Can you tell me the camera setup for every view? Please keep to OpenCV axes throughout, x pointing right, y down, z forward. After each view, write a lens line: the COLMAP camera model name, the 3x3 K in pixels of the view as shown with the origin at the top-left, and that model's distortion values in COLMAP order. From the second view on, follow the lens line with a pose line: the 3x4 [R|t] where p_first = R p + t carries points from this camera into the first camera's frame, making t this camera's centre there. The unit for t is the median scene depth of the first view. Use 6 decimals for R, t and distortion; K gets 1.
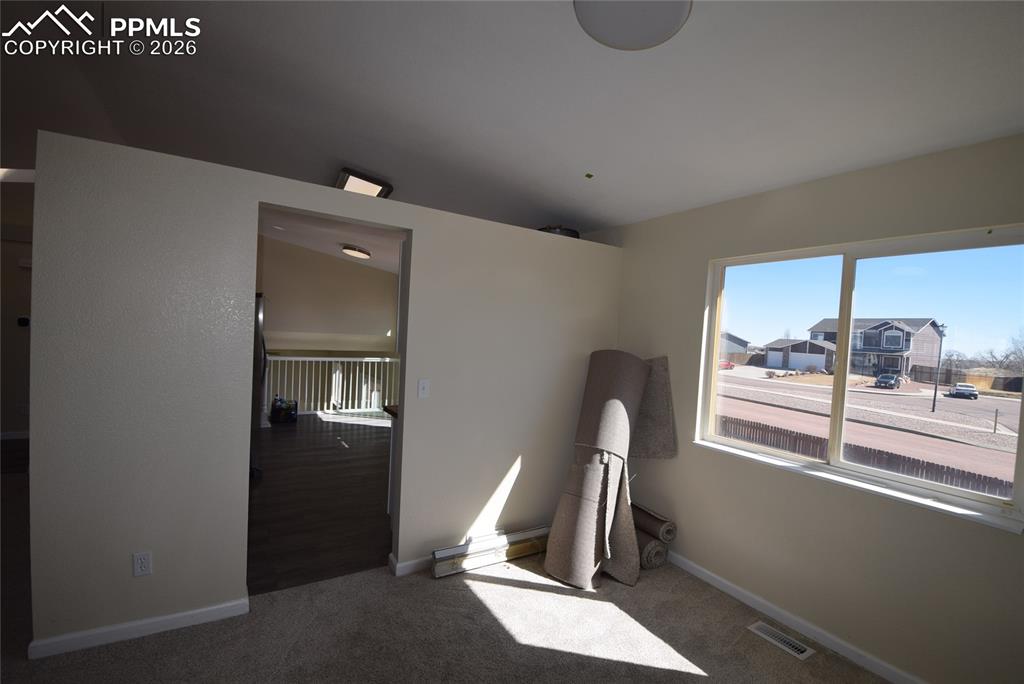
lens RADIAL K [[454.3, 0, 513.7], [0, 454.3, 347.3], [0, 0, 1]] dist [-0.000852, -0.000244]
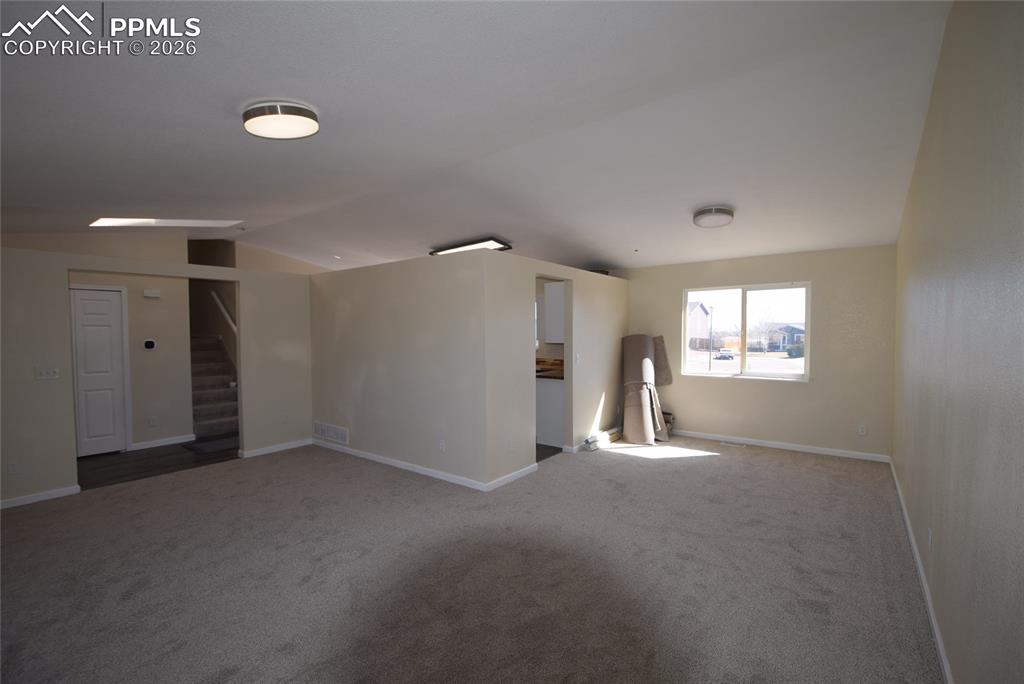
lens RADIAL K [[454.3, 0, 513.7], [0, 454.3, 347.3], [0, 0, 1]] dist [-0.000852, -0.000244]
pose [[0.933227, -0.072196, 0.351959, -0.086887], [0.067693, 0.997390, 0.025099, -0.002071], [-0.352852, 0.000402, 0.935679, -0.057360]]
